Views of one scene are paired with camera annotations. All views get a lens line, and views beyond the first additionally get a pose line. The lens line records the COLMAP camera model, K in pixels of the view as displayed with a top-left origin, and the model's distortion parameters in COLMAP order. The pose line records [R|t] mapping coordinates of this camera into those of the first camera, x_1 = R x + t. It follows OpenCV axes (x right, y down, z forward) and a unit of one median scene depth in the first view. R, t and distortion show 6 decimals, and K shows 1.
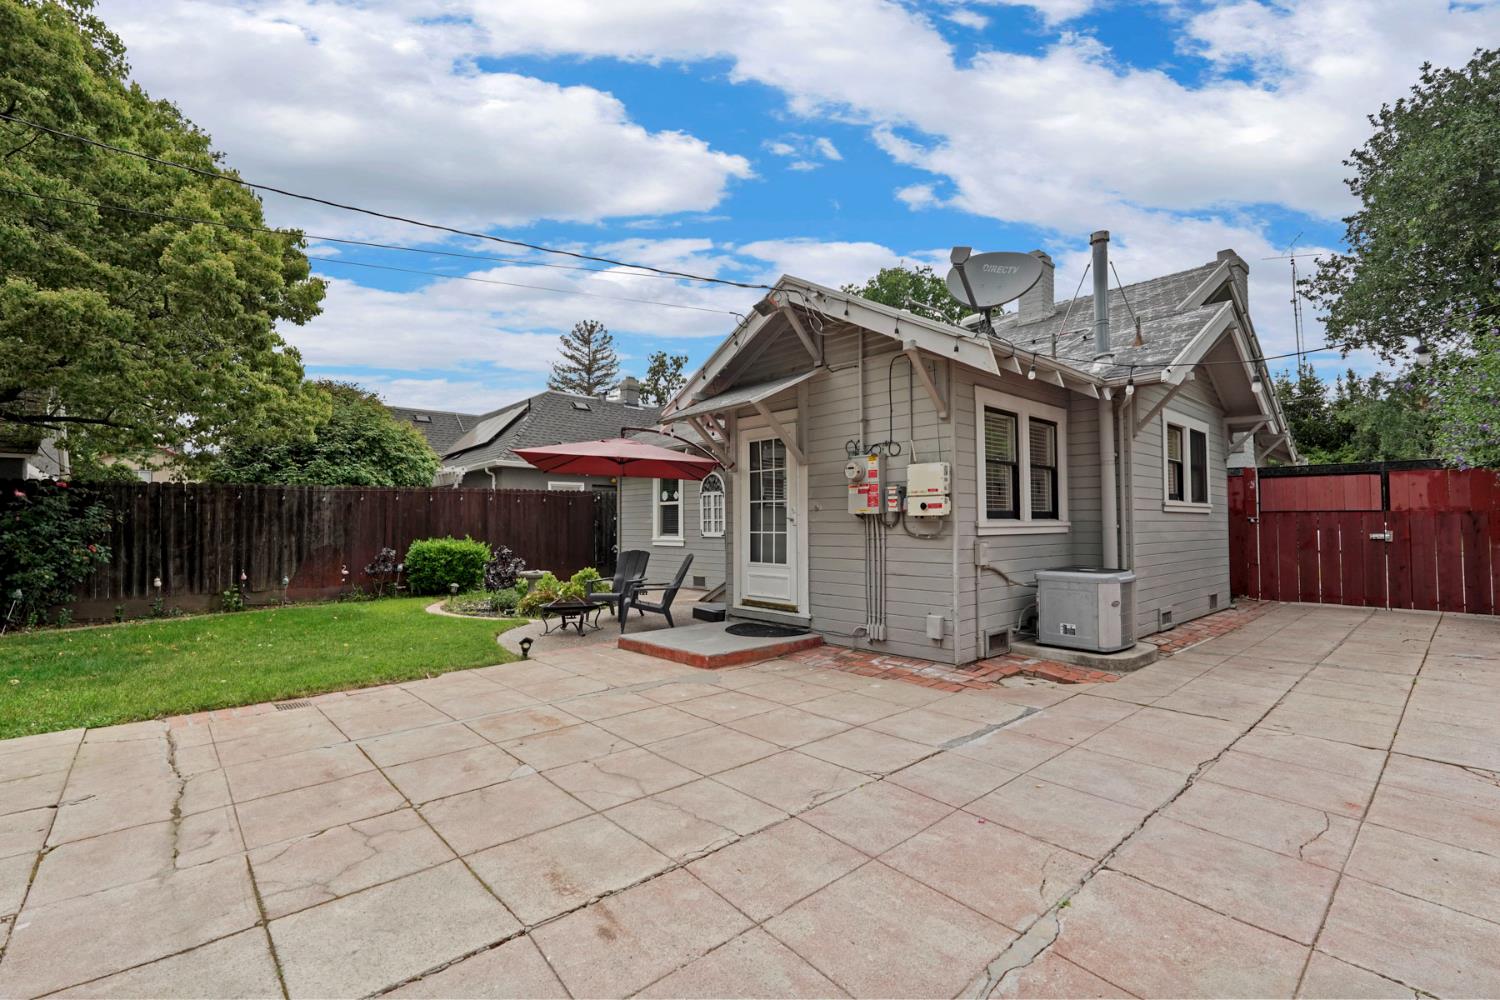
lens RADIAL K [[664.6, 0, 754.2], [0, 664.6, 509.2], [0, 0, 1]] dist [-0.007970, 0.004732]
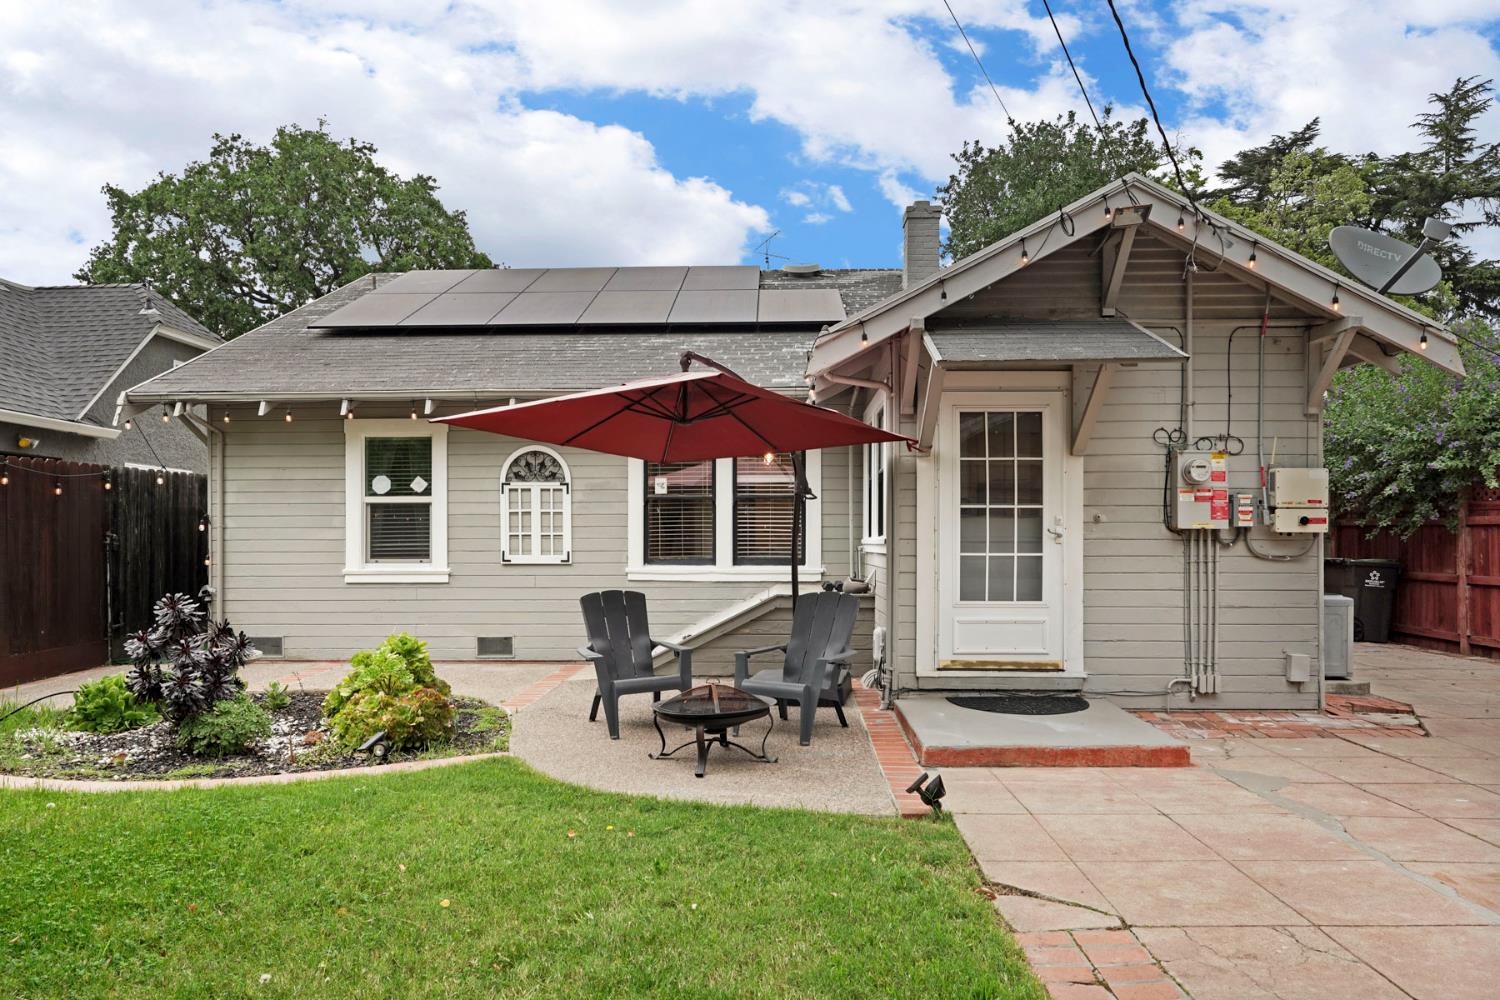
lens RADIAL K [[919.3, 0, 752.3], [0, 919.3, 549.5], [0, 0, 1]] dist [0.003901, 0.005109]
pose [[0.695416, -0.001385, 0.718606, -0.780236], [-0.020306, 0.999561, 0.021577, 0.015553], [-0.718321, -0.029597, 0.695082, 0.534842]]
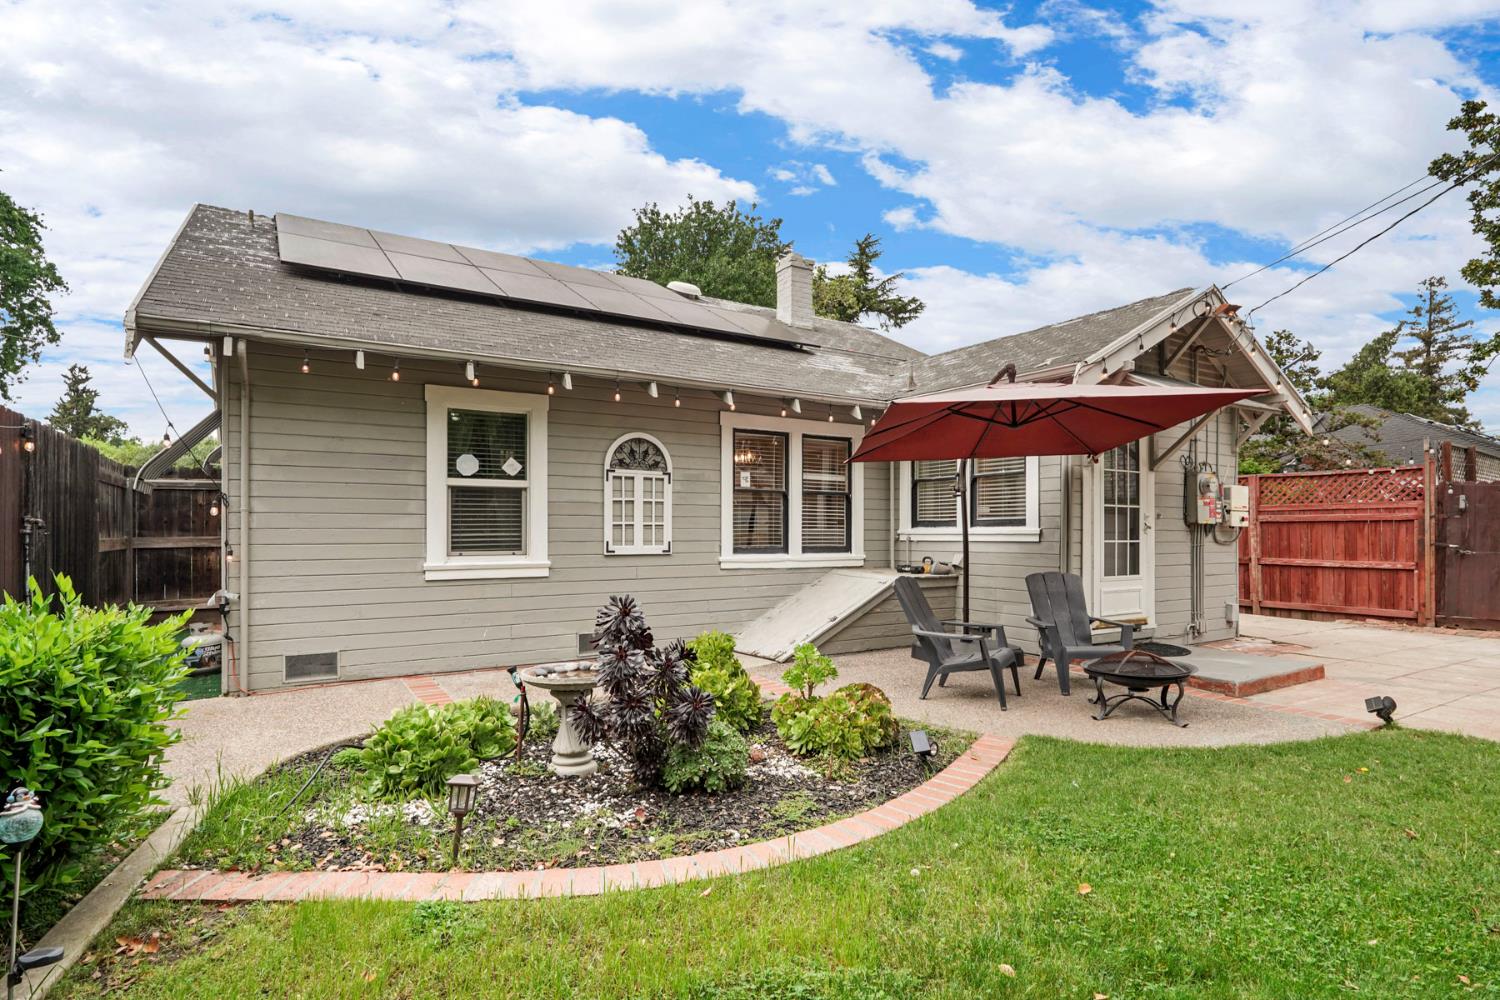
lens RADIAL K [[772.3, 0, 746.0], [0, 772.3, 531.2], [0, 0, 1]] dist [0.001994, -0.001276]
pose [[0.177511, 0.008771, 0.984080, -1.057147], [-0.024558, 0.999688, -0.004481, 0.037933], [-0.983812, -0.023372, 0.177671, 1.280942]]
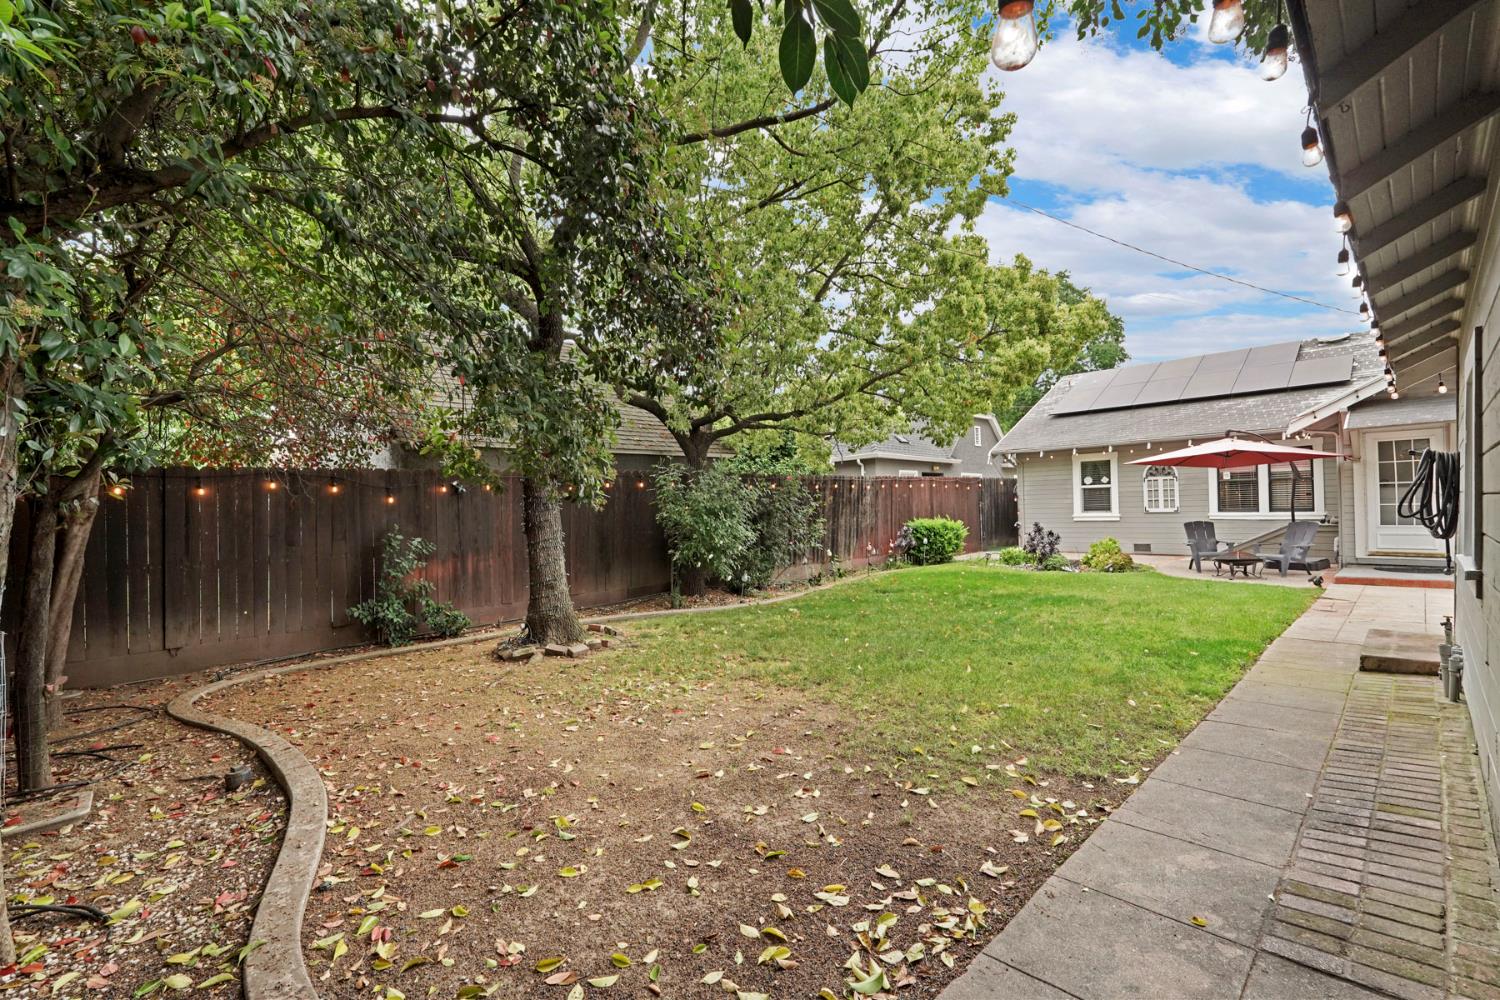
lens RADIAL K [[664.6, 0, 751.1], [0, 664.6, 503.7], [0, 0, 1]] dist [-0.007970, 0.004732]
pose [[0.999164, -0.016066, 0.037595, -1.429219], [0.015479, 0.999754, 0.015854, -0.010496], [-0.037840, -0.015259, 0.999167, -0.384258]]
